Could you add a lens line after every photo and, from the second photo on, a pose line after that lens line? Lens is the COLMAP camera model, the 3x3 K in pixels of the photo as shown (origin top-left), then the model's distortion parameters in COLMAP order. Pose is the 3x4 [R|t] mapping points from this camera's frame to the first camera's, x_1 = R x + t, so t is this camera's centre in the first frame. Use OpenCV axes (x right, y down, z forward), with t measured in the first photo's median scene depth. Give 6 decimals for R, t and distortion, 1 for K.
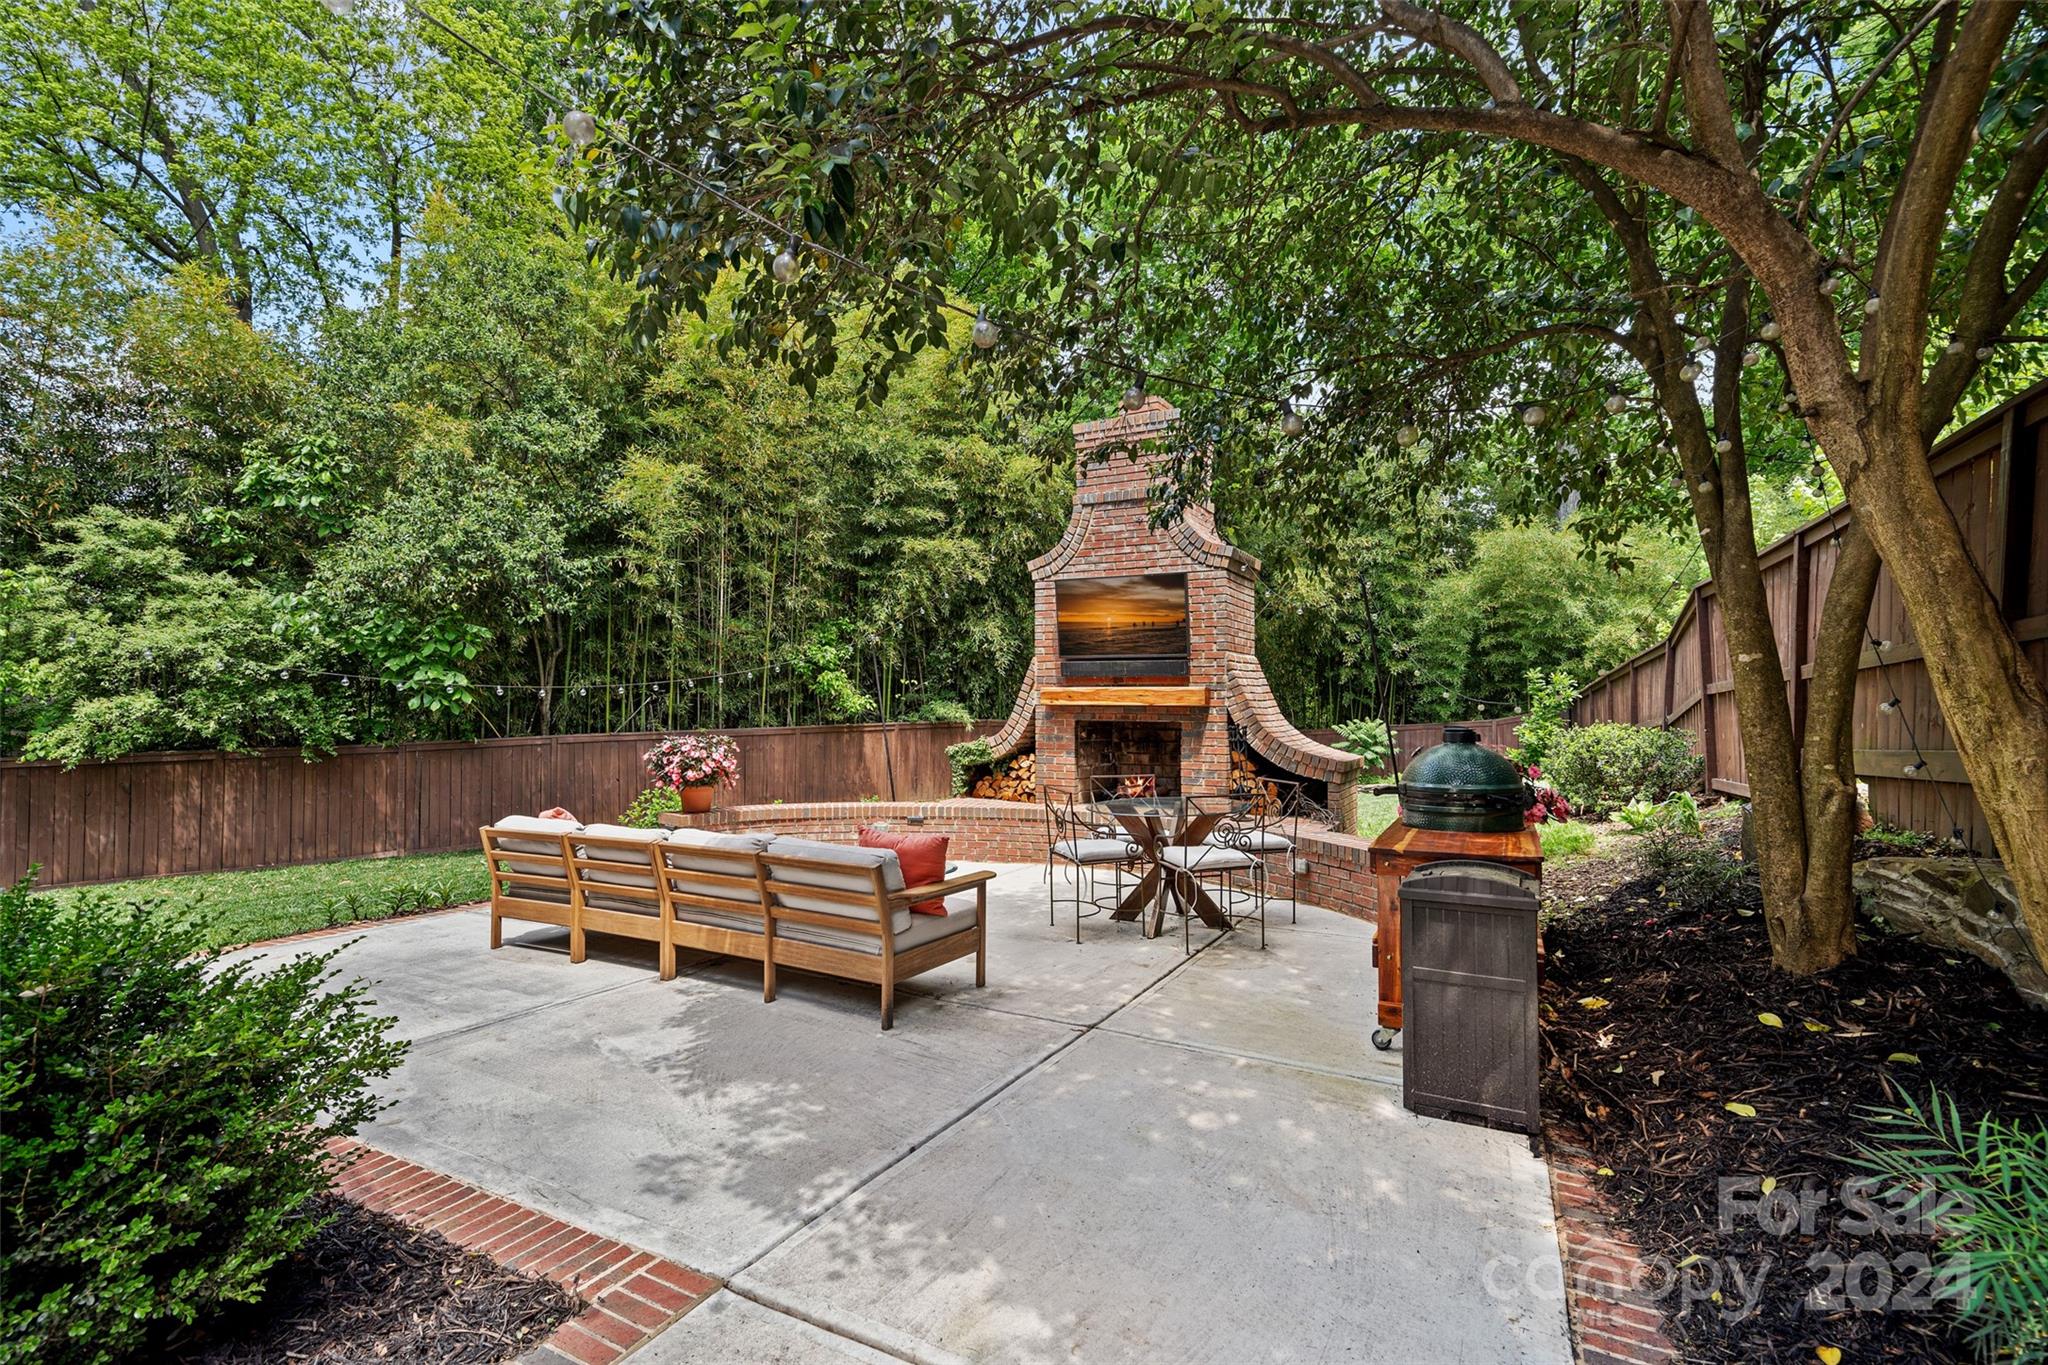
lens RADIAL K [[929.4, 0, 1024.0], [0, 929.4, 678.5], [0, 0, 1]] dist [-0.001825, 0.001232]
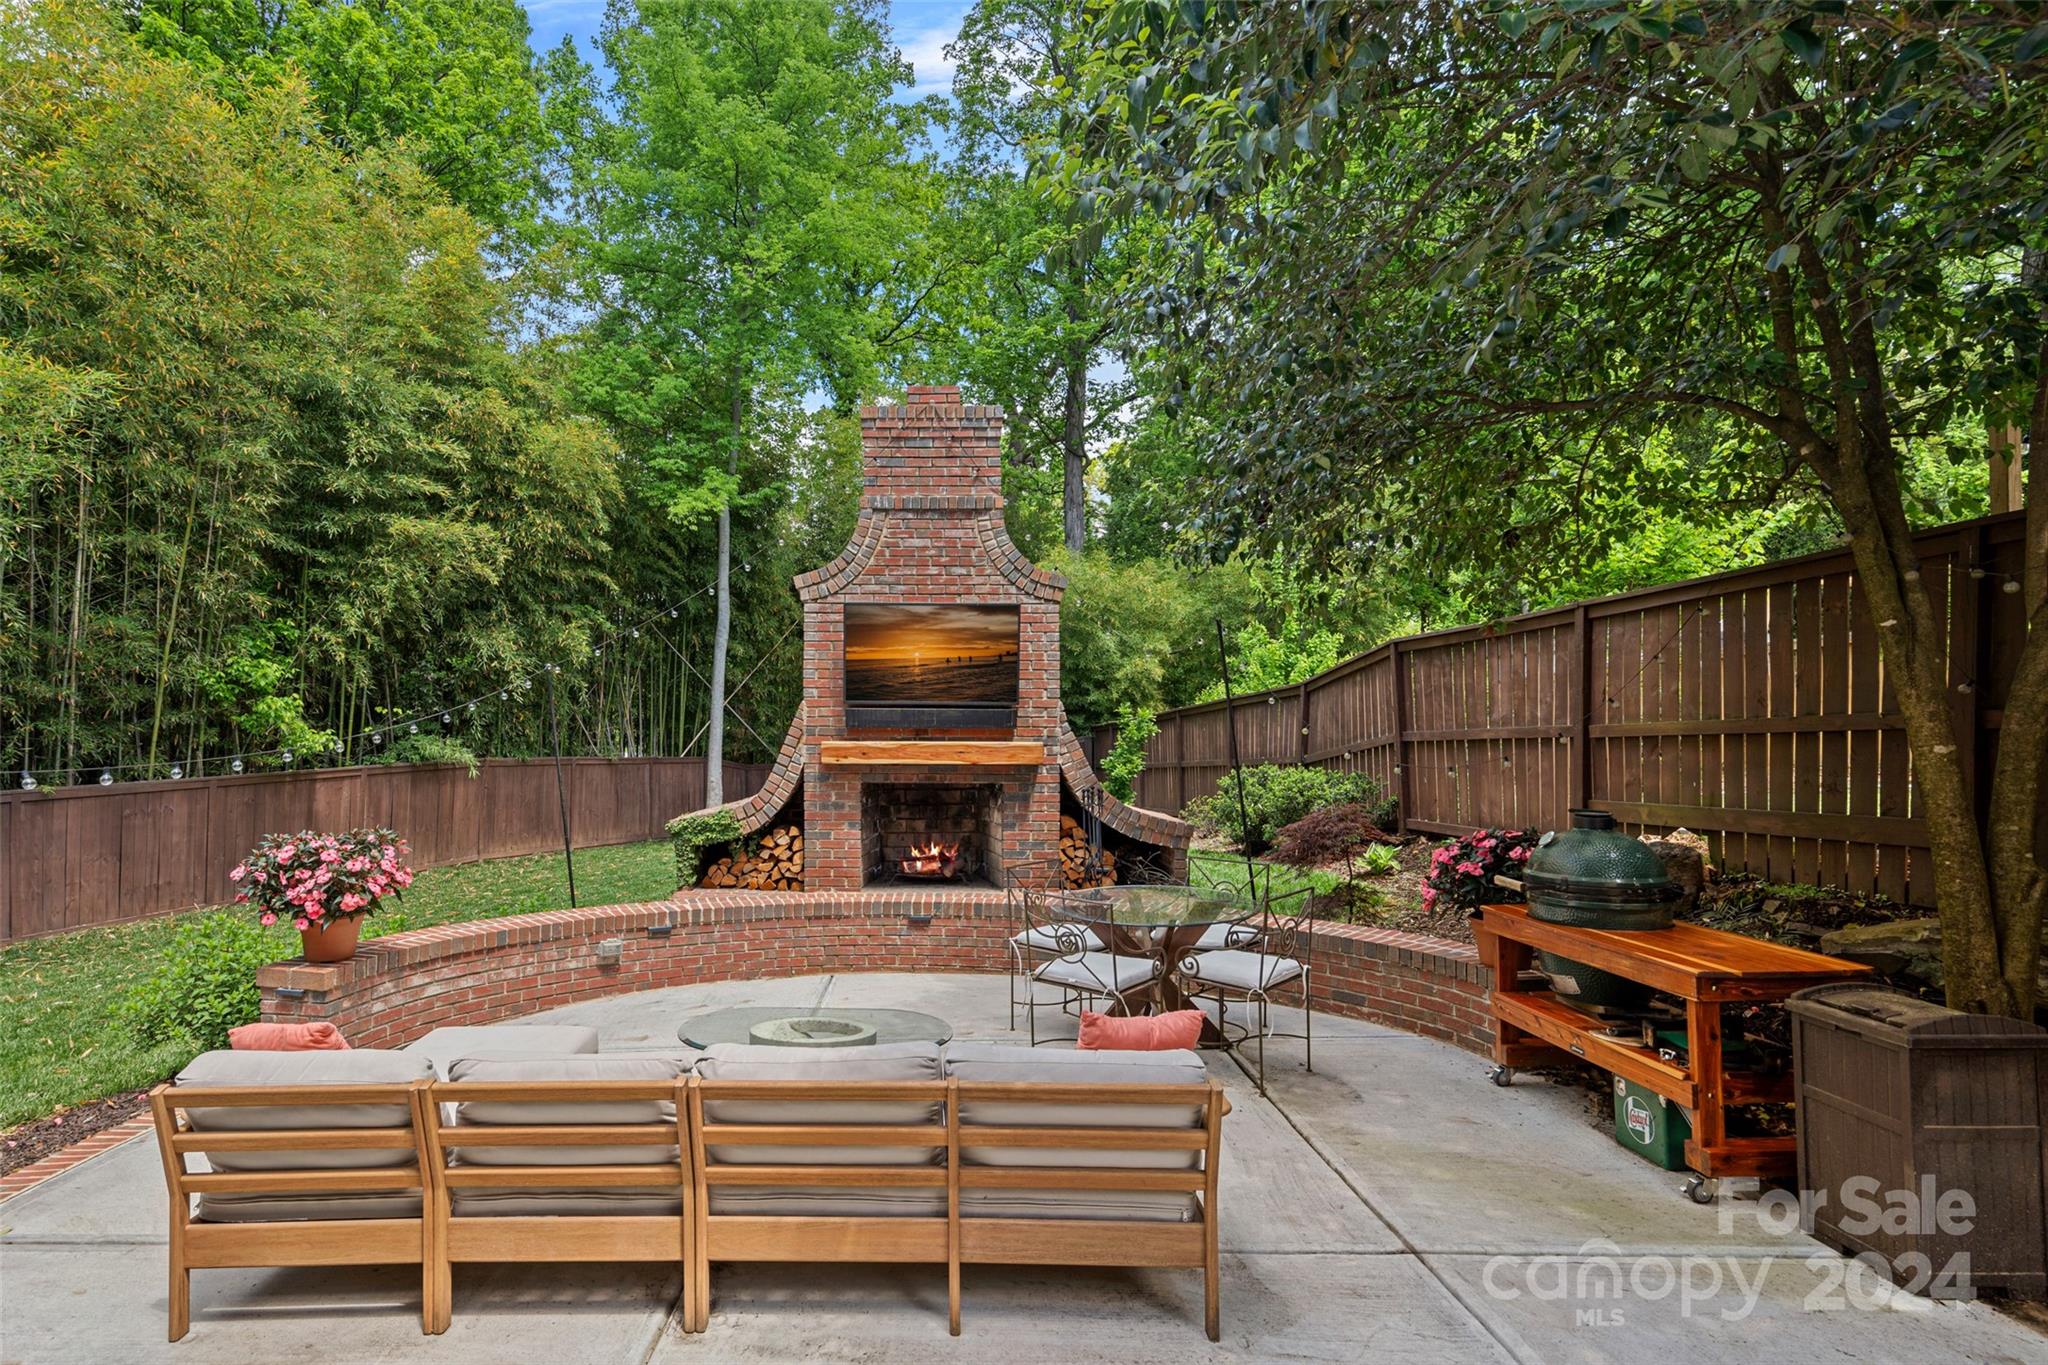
lens RADIAL K [[1022.5, 0, 1012.3], [0, 1022.5, 700.7], [0, 0, 1]] dist [0.000808, 0.002023]
pose [[0.881107, 0.010564, 0.472799, -0.148819], [-0.010207, 0.999942, -0.003319, -0.013909], [-0.472807, -0.001901, 0.881164, 0.109672]]
